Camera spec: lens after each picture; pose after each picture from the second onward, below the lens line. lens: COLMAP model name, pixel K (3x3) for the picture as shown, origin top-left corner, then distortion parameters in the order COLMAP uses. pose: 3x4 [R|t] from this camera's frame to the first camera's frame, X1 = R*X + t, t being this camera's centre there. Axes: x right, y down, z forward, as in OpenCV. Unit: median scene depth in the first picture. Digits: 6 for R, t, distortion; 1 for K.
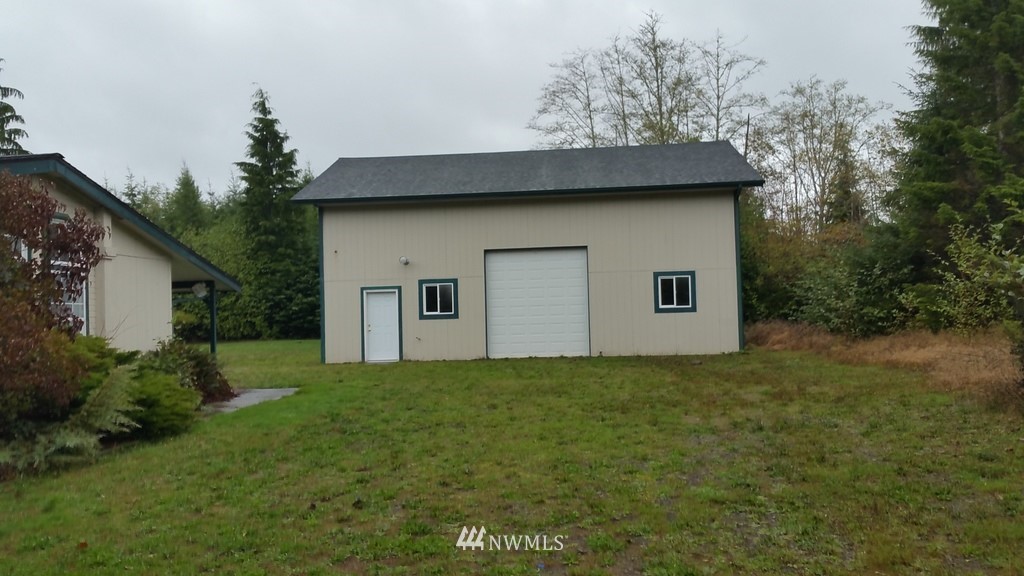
lens RADIAL K [[848.9, 0, 512.0], [0, 848.9, 288.0], [0, 0, 1]] dist [0.129630, -0.000396]
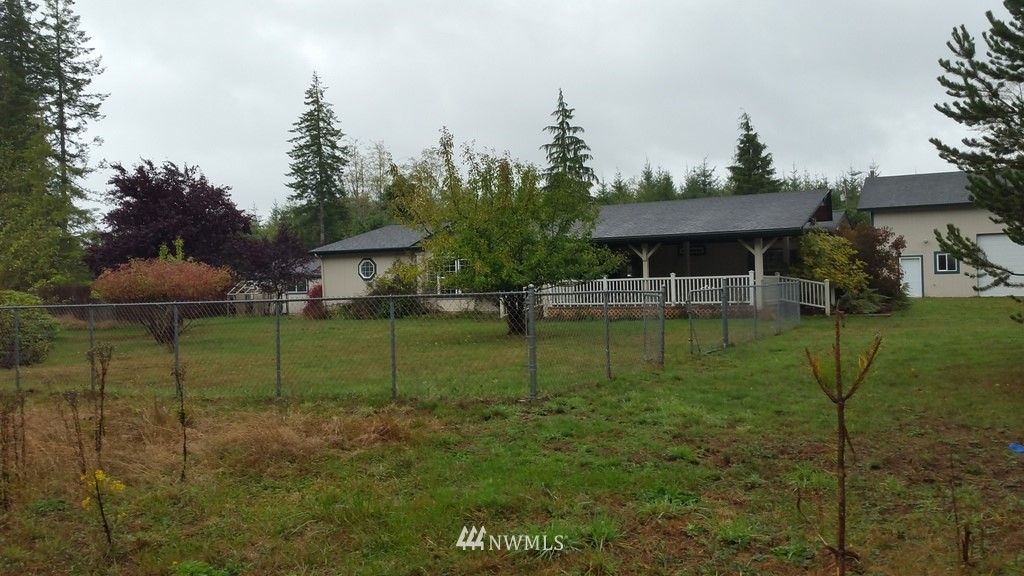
lens RADIAL K [[844.4, 0, 515.6], [0, 844.4, 275.8], [0, 0, 1]] dist [0.138833, -0.253716]
pose [[0.916541, 0.005440, -0.399904, -0.089960], [0.003746, 0.999747, 0.022187, -0.001049], [0.399924, -0.021833, 0.916288, -0.457991]]
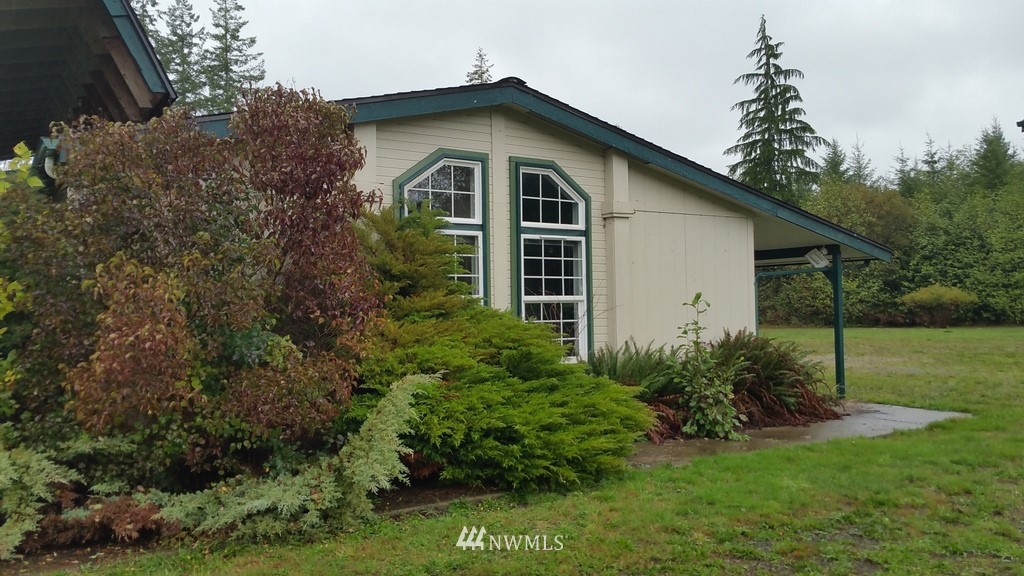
lens RADIAL K [[827.3, 0, 532.7], [0, 827.3, 286.4], [0, 0, 1]] dist [0.132826, -0.224310]
pose [[0.611102, -0.002456, -0.791548, 0.018398], [0.021791, 0.999668, 0.013722, 0.005204], [0.791252, -0.025634, 0.610953, 0.194782]]
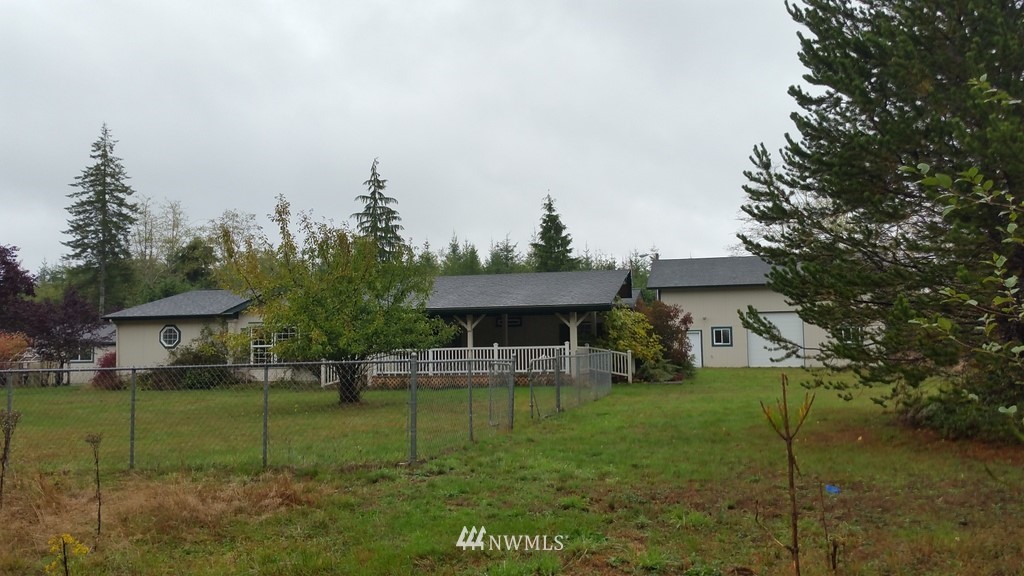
lens RADIAL K [[835.2, 0, 535.3], [0, 835.2, 288.3], [0, 0, 1]] dist [0.144874, -0.232756]
pose [[0.988080, 0.004710, -0.153870, -0.101159], [-0.012054, 0.998830, -0.046833, -0.001295], [0.153470, 0.048130, 0.986981, -0.474800]]
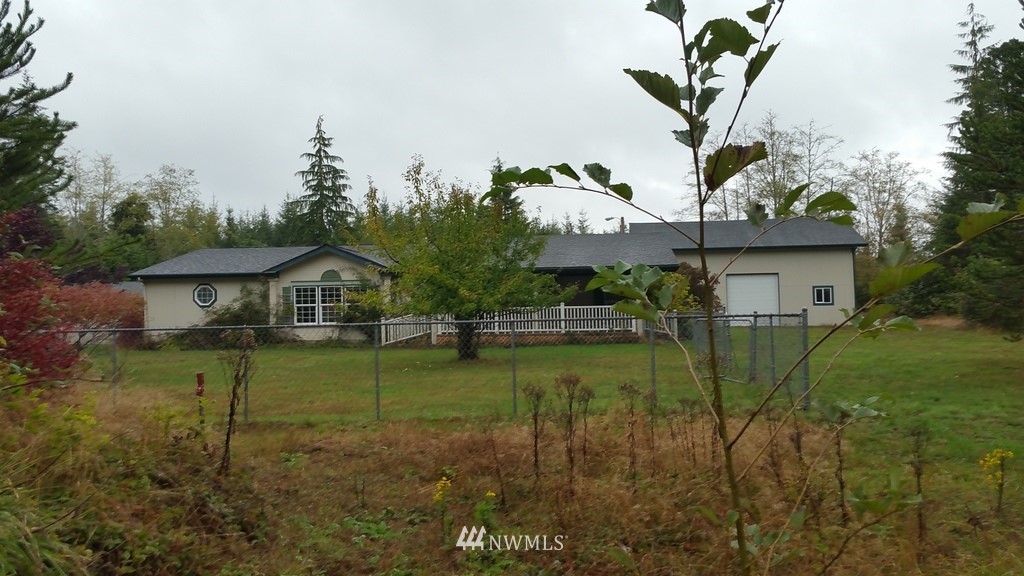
lens RADIAL K [[827.3, 0, 532.7], [0, 827.3, 286.4], [0, 0, 1]] dist [0.132826, -0.224310]
pose [[0.999510, 0.013888, -0.028057, -0.214793], [-0.014045, 0.999887, -0.005411, 0.001637], [0.027978, 0.005803, 0.999592, -0.494220]]
